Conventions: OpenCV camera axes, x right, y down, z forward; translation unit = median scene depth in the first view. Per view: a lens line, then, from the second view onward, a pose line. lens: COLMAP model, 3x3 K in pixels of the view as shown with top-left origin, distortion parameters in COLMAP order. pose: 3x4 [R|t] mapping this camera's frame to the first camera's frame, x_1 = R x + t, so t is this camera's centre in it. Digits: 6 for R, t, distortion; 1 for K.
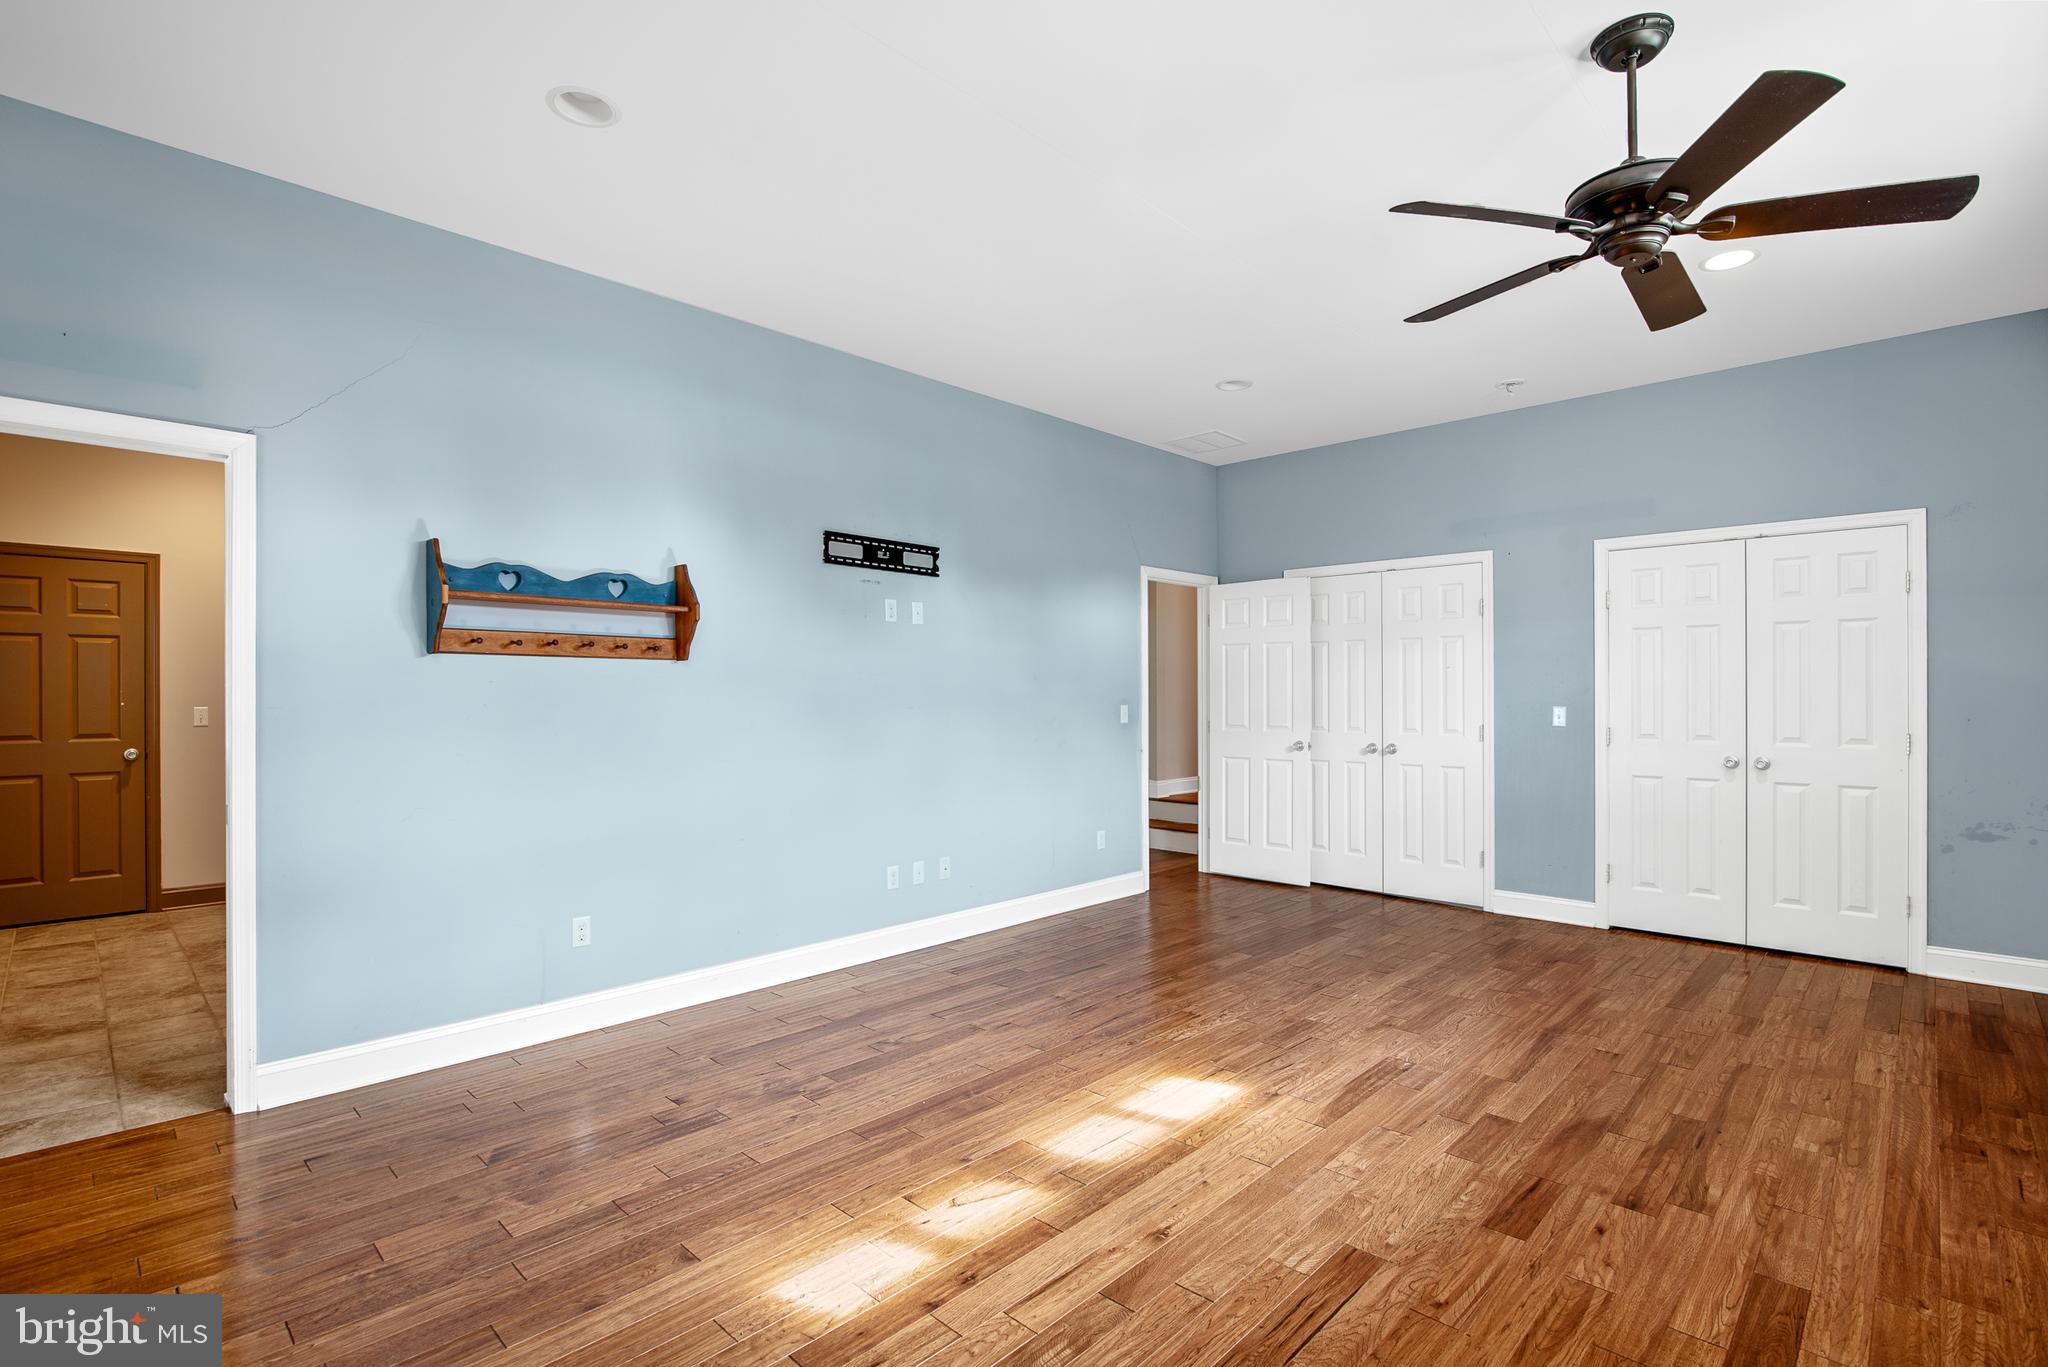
lens RADIAL K [[936.1, 0, 1025.4], [0, 936.1, 687.4], [0, 0, 1]] dist [-0.014807, -0.000118]
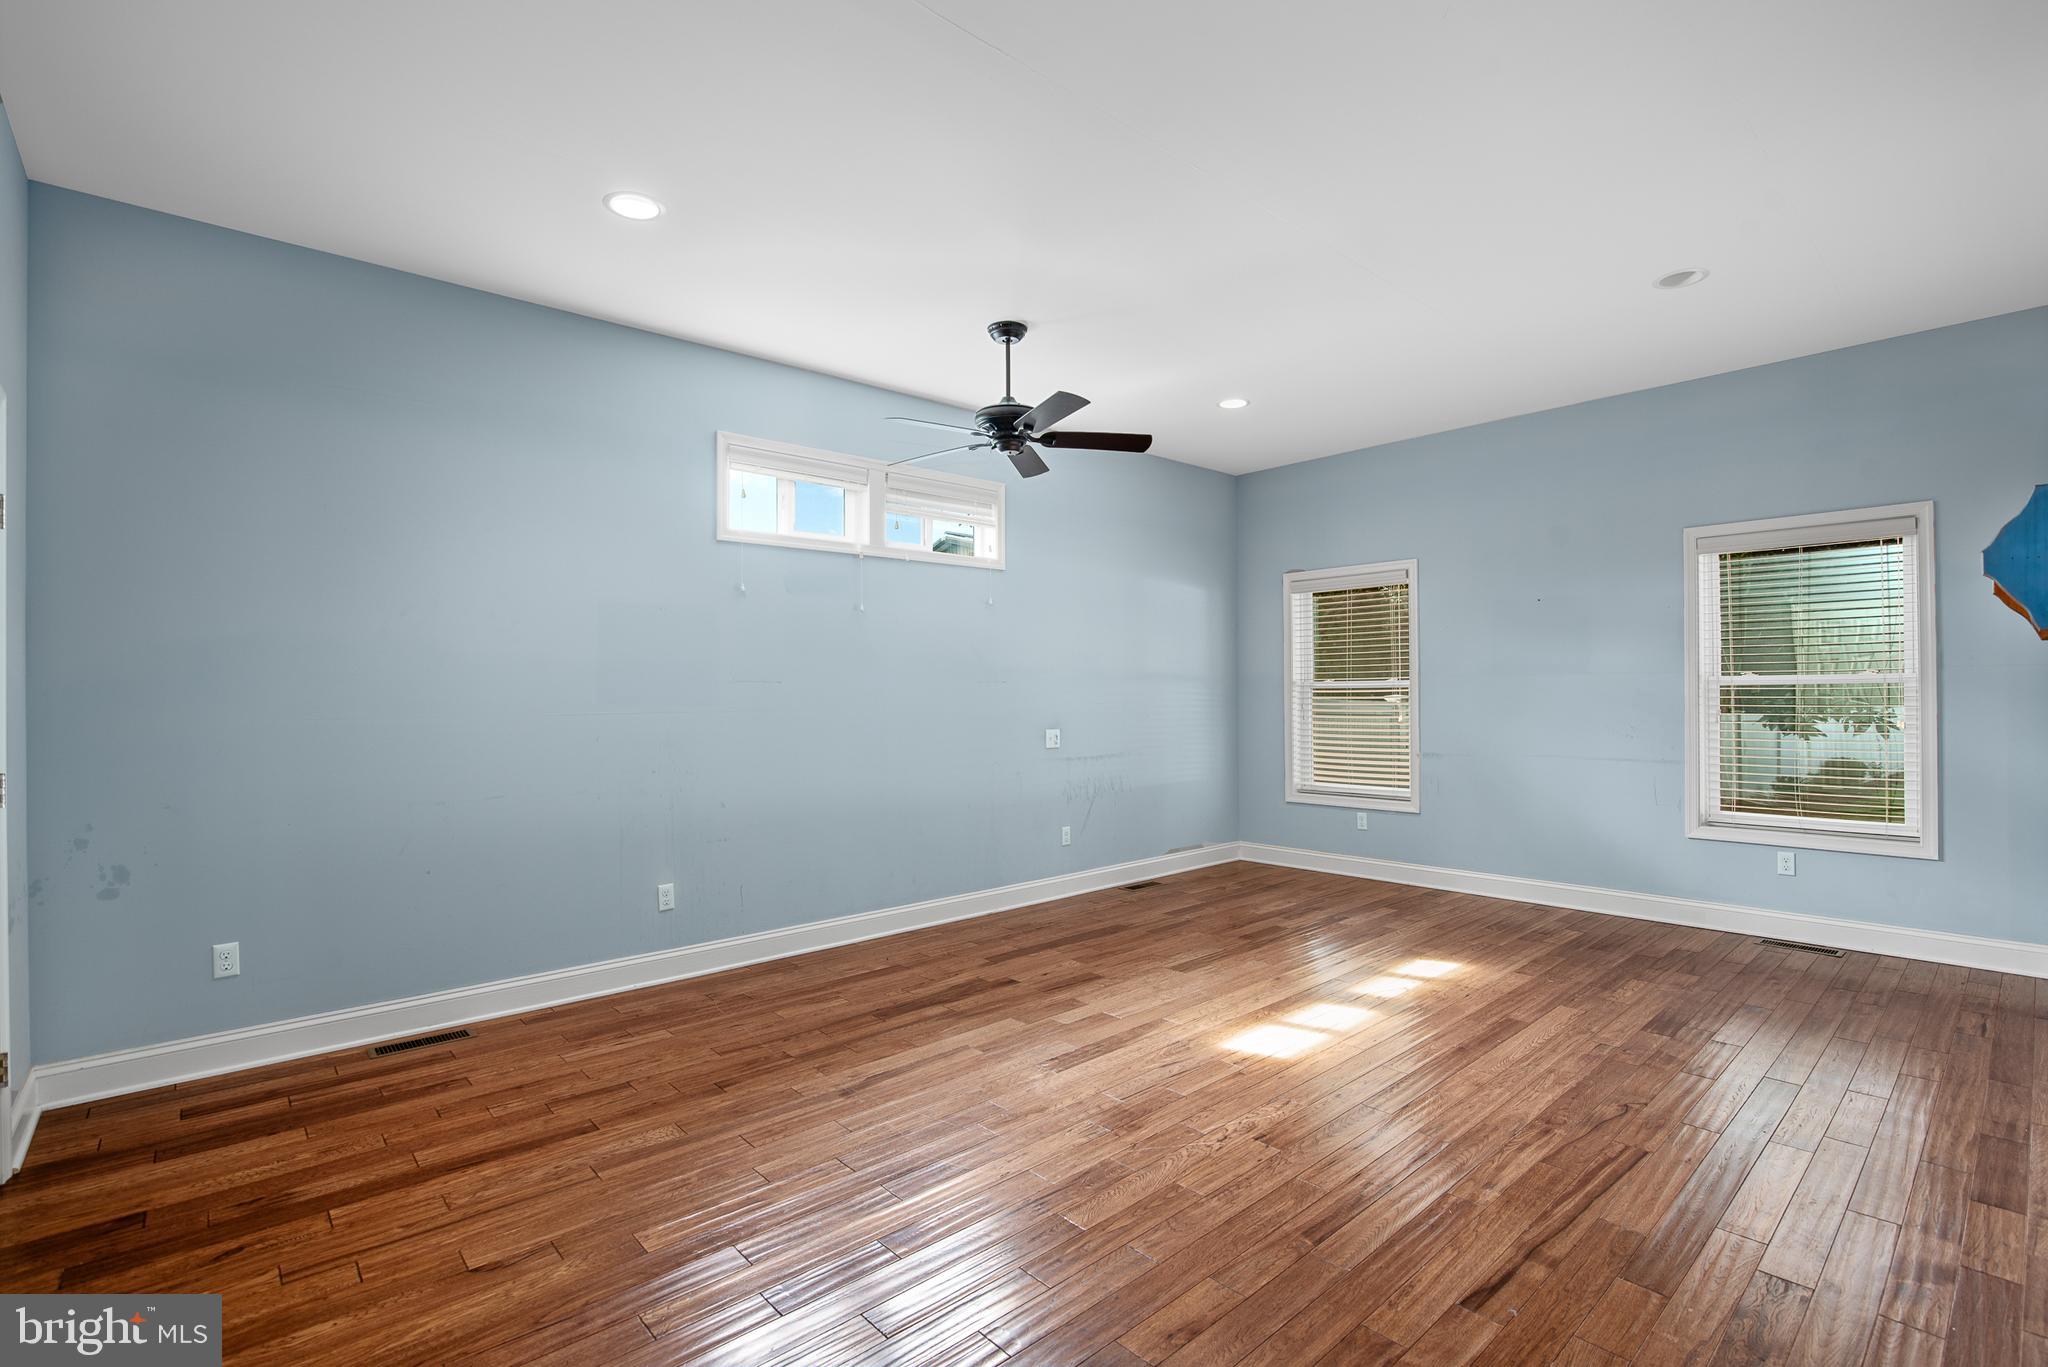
lens RADIAL K [[936.1, 0, 1025.4], [0, 936.1, 687.4], [0, 0, 1]] dist [-0.014807, -0.000118]
pose [[-0.997679, 0.012403, 0.066954, 0.439183], [0.011377, 0.999812, -0.015677, 0.021961], [-0.067135, -0.014879, -0.997633, 2.449768]]
